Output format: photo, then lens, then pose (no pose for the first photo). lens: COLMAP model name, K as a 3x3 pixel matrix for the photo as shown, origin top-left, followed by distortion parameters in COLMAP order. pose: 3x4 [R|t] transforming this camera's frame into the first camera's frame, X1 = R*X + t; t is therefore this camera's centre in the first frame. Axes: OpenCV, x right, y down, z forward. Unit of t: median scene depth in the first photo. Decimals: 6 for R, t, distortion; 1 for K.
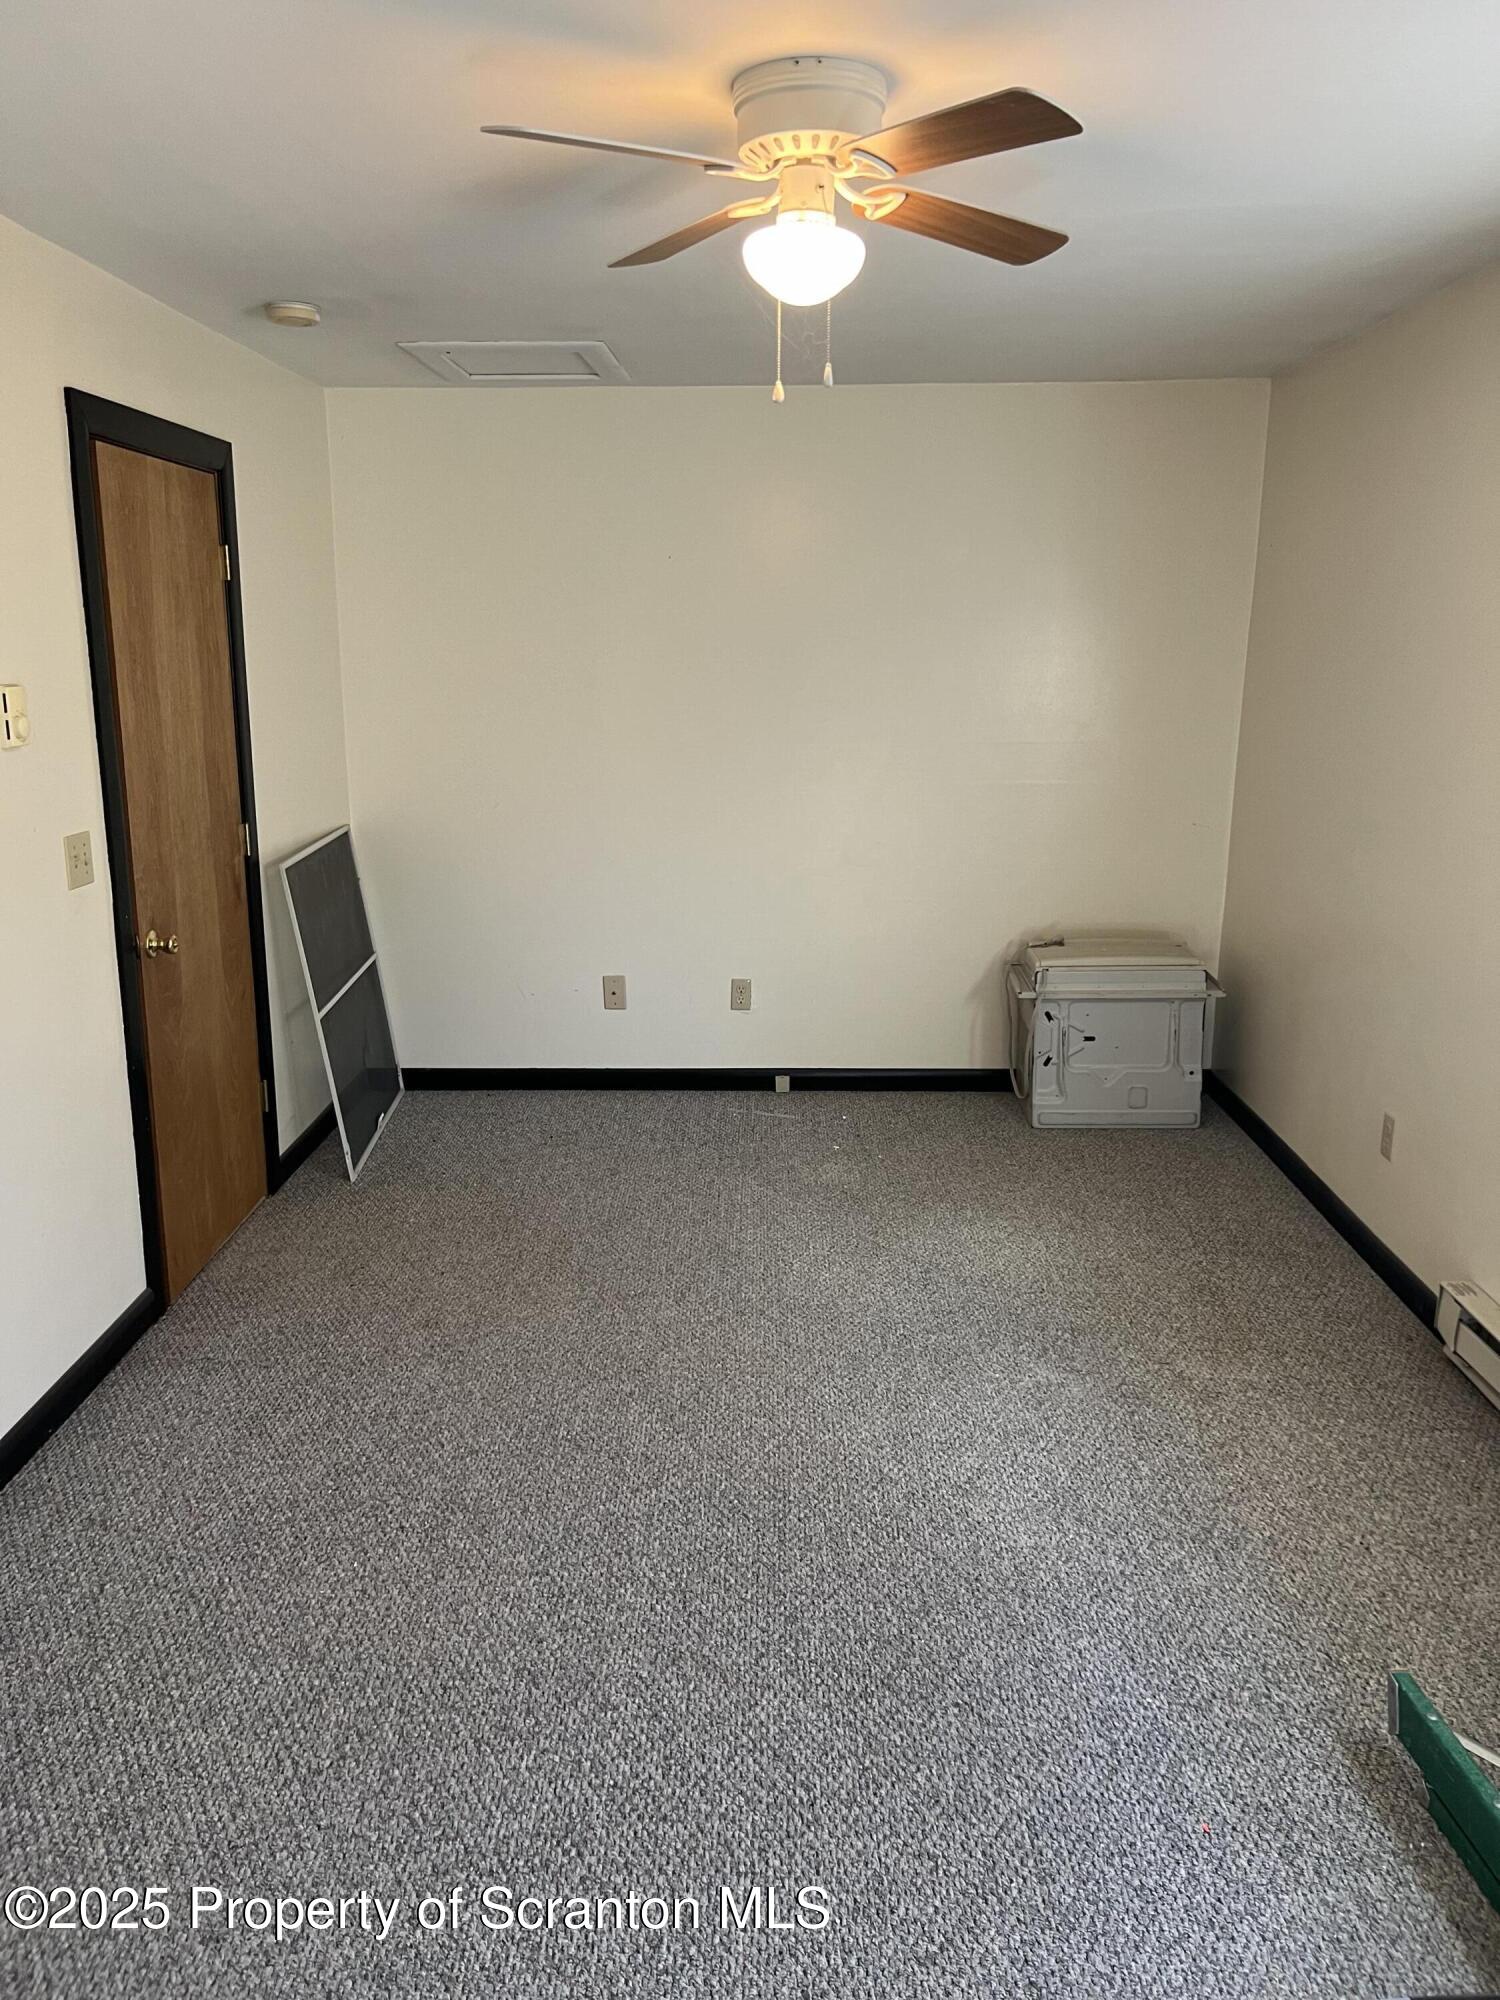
lens RADIAL K [[1513.8, 0, 750.0], [0, 1513.8, 1000.0], [0, 0, 1]] dist [0.067715, -0.082630]
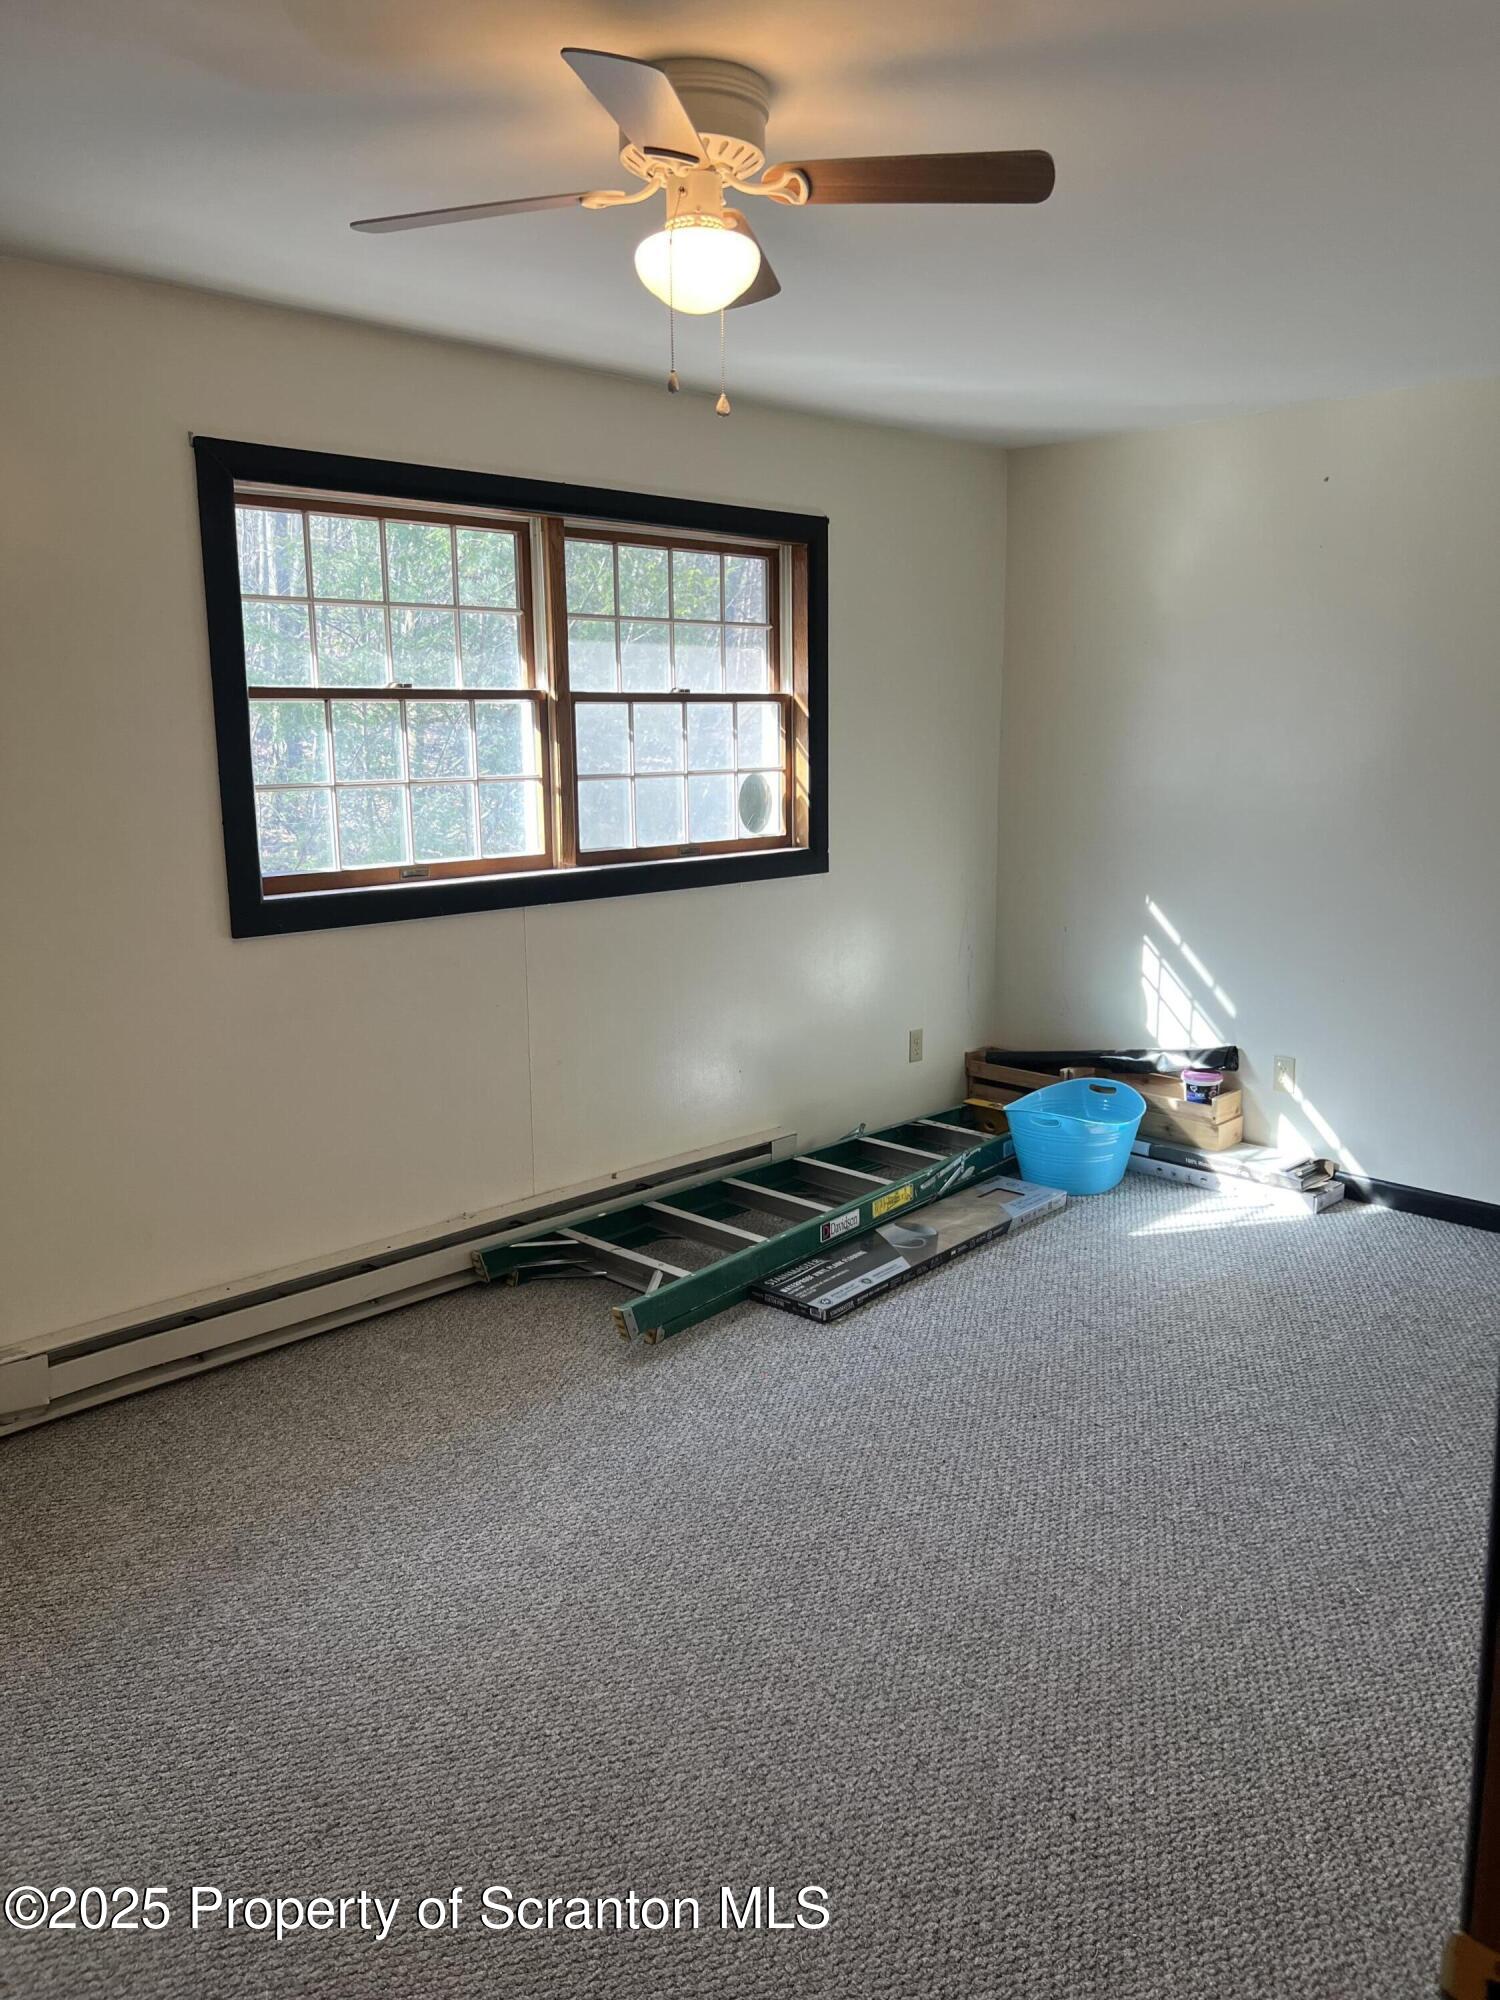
lens RADIAL K [[1513.8, 0, 750.0], [0, 1513.8, 1000.0], [0, 0, 1]] dist [0.067715, -0.082630]
pose [[-0.722827, -0.123691, 0.679868, -0.678172], [0.168095, 0.922825, 0.346610, -0.370311], [-0.670272, 0.364821, -0.646251, 1.702648]]
